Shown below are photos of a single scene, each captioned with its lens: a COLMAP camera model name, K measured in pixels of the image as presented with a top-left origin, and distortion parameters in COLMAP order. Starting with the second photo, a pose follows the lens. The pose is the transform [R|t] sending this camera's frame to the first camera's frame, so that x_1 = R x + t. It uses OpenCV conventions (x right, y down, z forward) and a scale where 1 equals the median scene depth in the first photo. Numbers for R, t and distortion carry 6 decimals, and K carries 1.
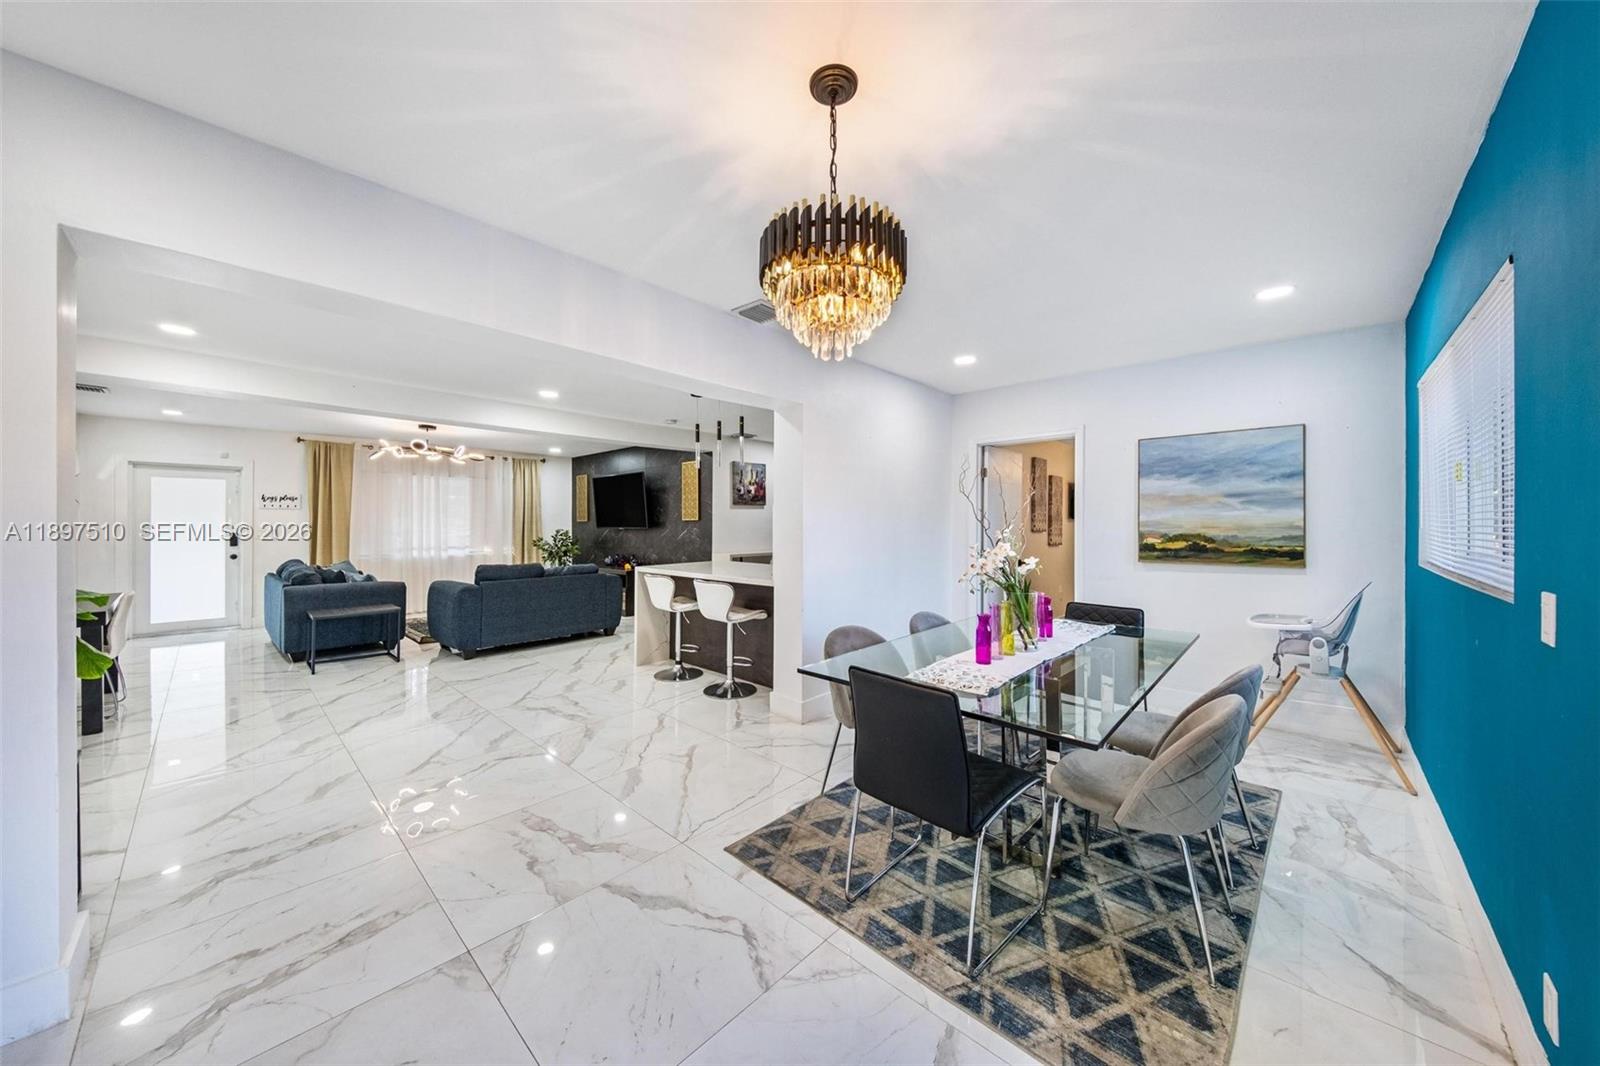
lens RADIAL K [[551.0, 0, 801.1], [0, 551.0, 523.9], [0, 0, 1]] dist [0.009878, -0.004869]
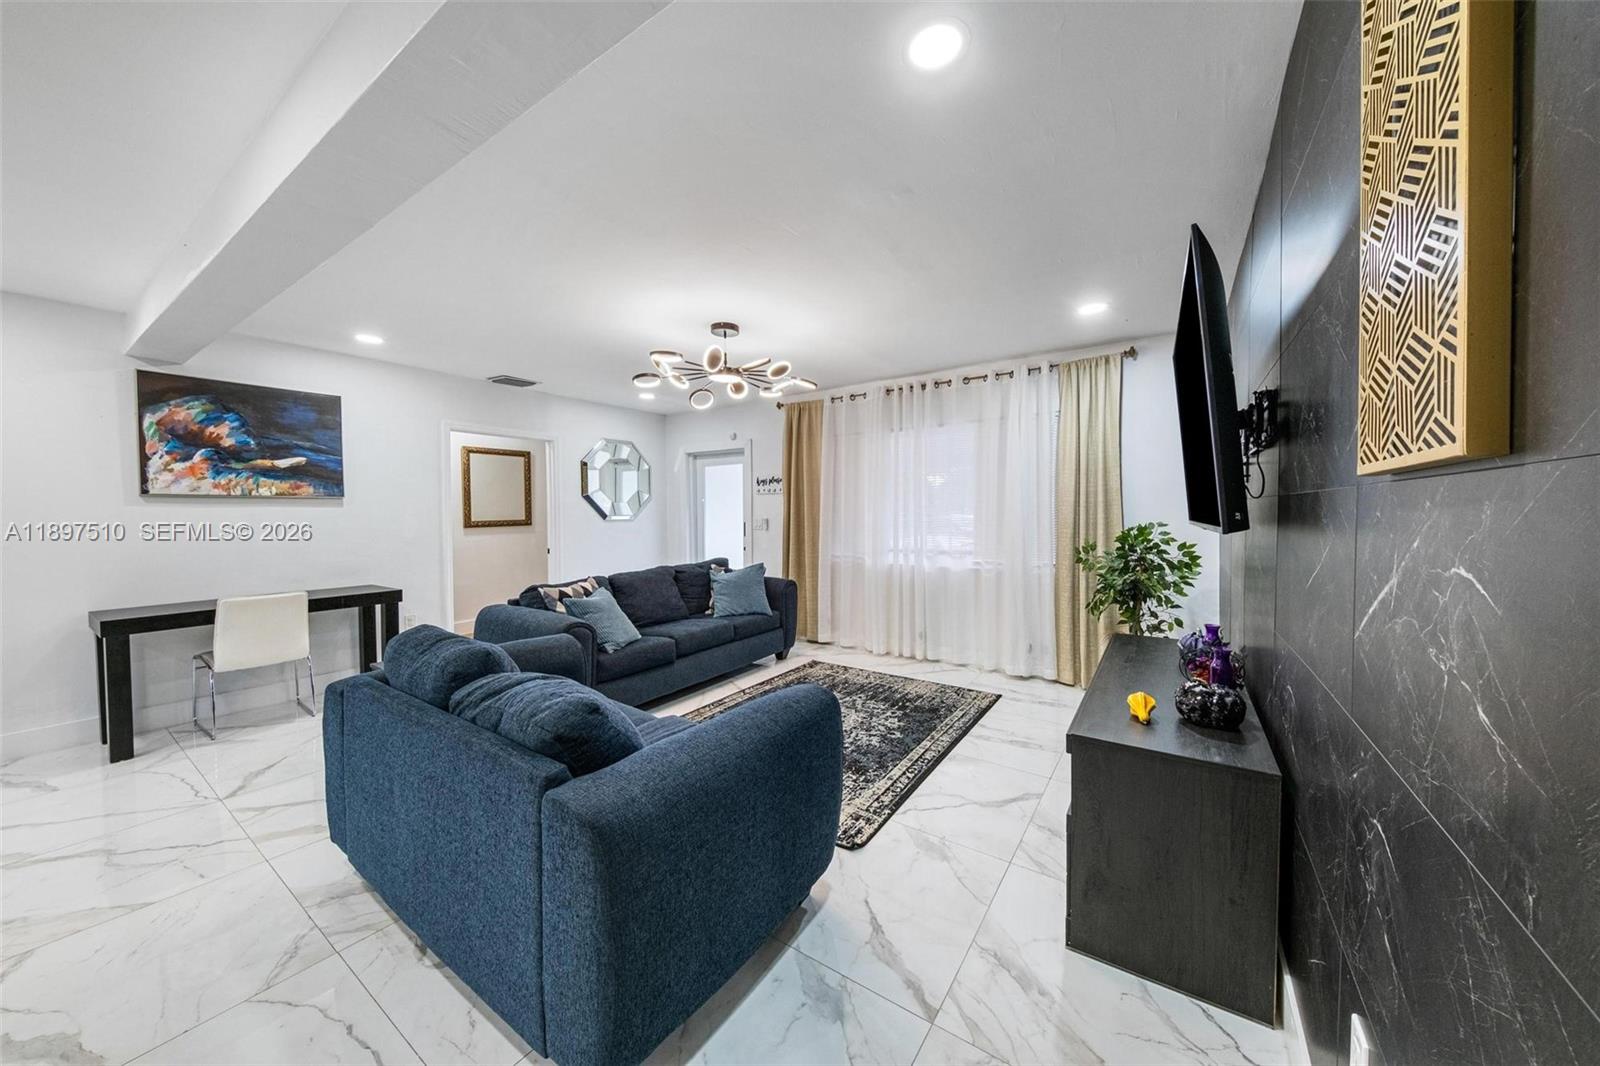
lens RADIAL K [[551.0, 0, 792.4], [0, 551.0, 519.4], [0, 0, 1]] dist [0.009878, -0.004869]
pose [[0.131438, 0.014356, -0.991220, -0.228210], [0.010393, 0.999820, 0.015858, -0.001997], [0.991270, -0.012386, 0.131266, 1.718974]]
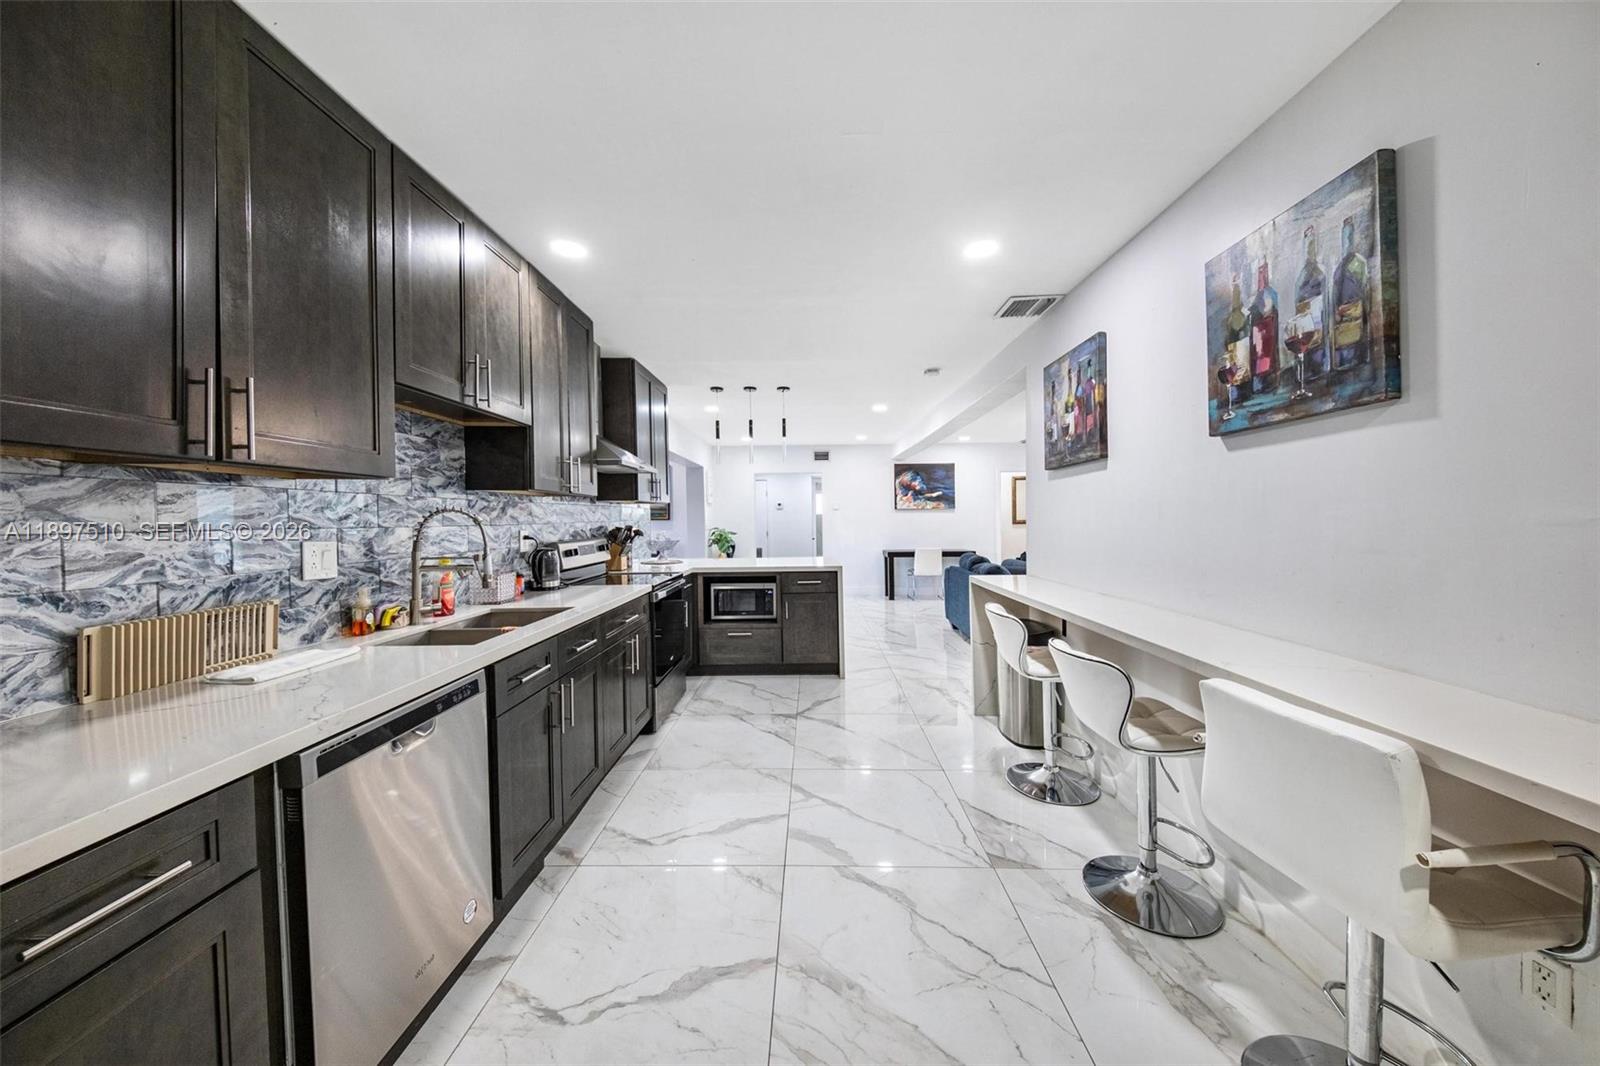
lens RADIAL K [[551.0, 0, 800.5], [0, 551.0, 520.0], [0, 0, 1]] dist [0.009878, -0.004869]
pose [[-0.745190, 0.007613, -0.666809, 0.683234], [0.008111, 0.999964, 0.002352, 0.001220], [0.666803, -0.003655, -0.745225, 2.331761]]
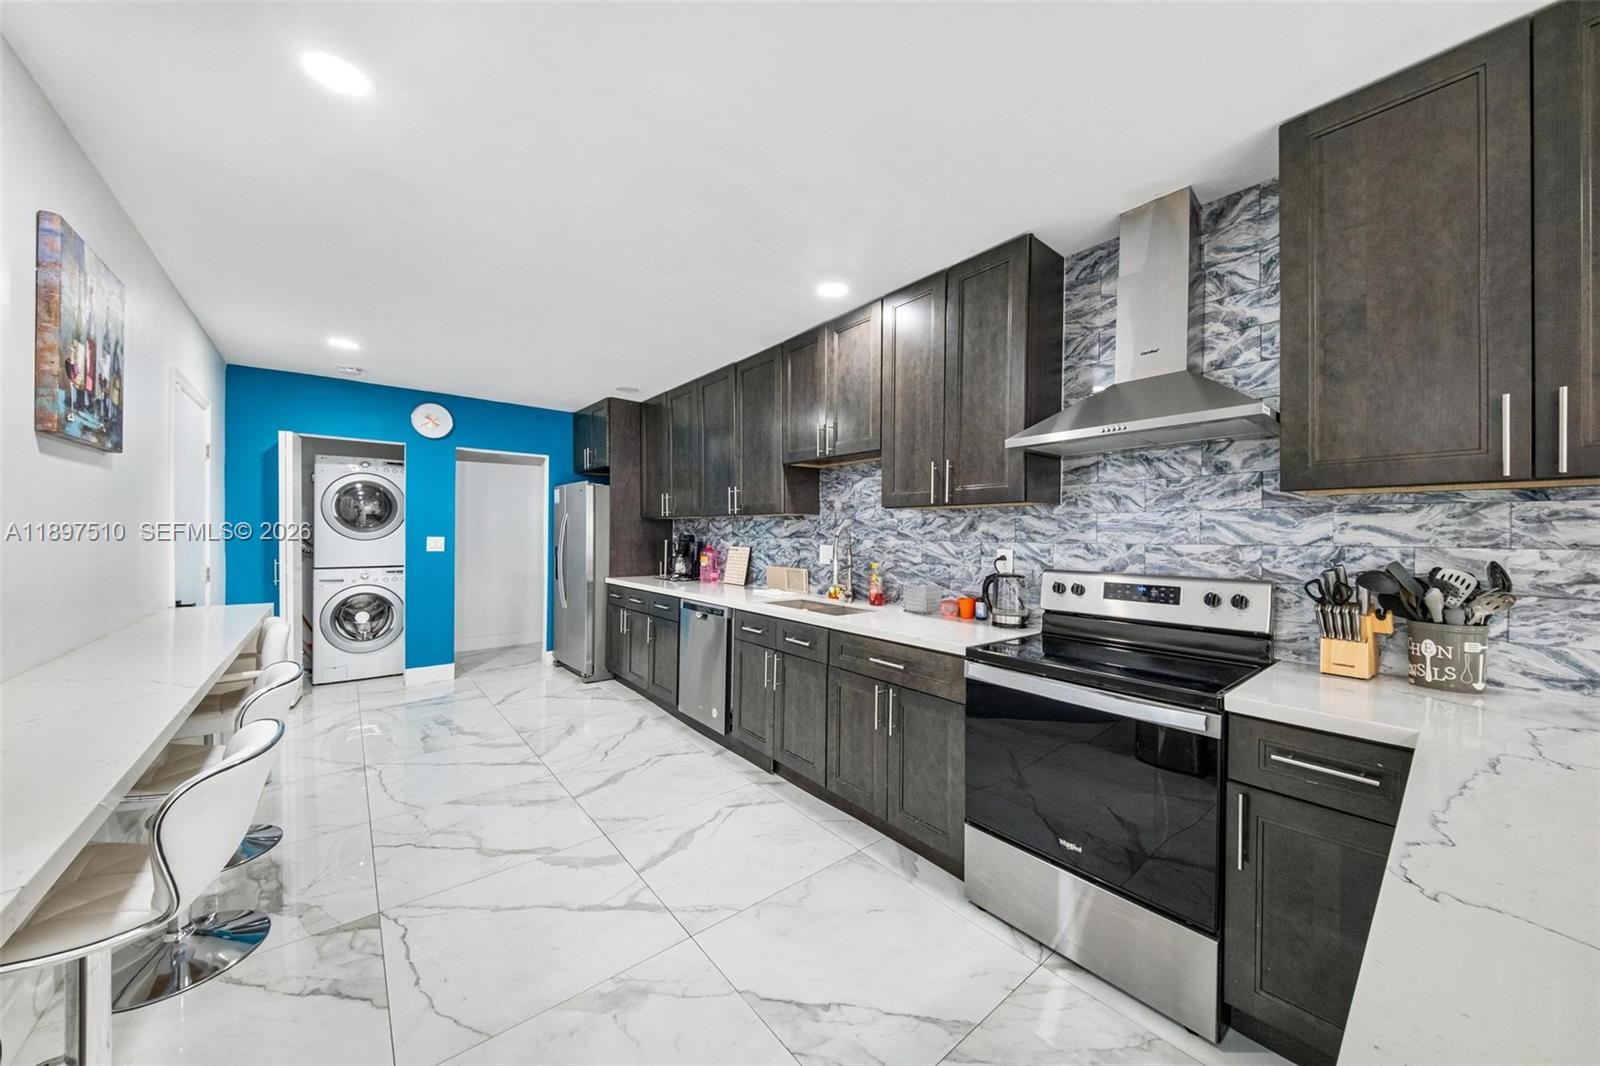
lens RADIAL K [[551.0, 0, 804.3], [0, 551.0, 536.5], [0, 0, 1]] dist [0.009878, -0.004869]
pose [[0.132981, -0.004990, 0.991106, -0.292937], [-0.009298, 0.999937, 0.006282, -0.002554], [-0.991075, -0.010050, 0.132926, 1.582267]]
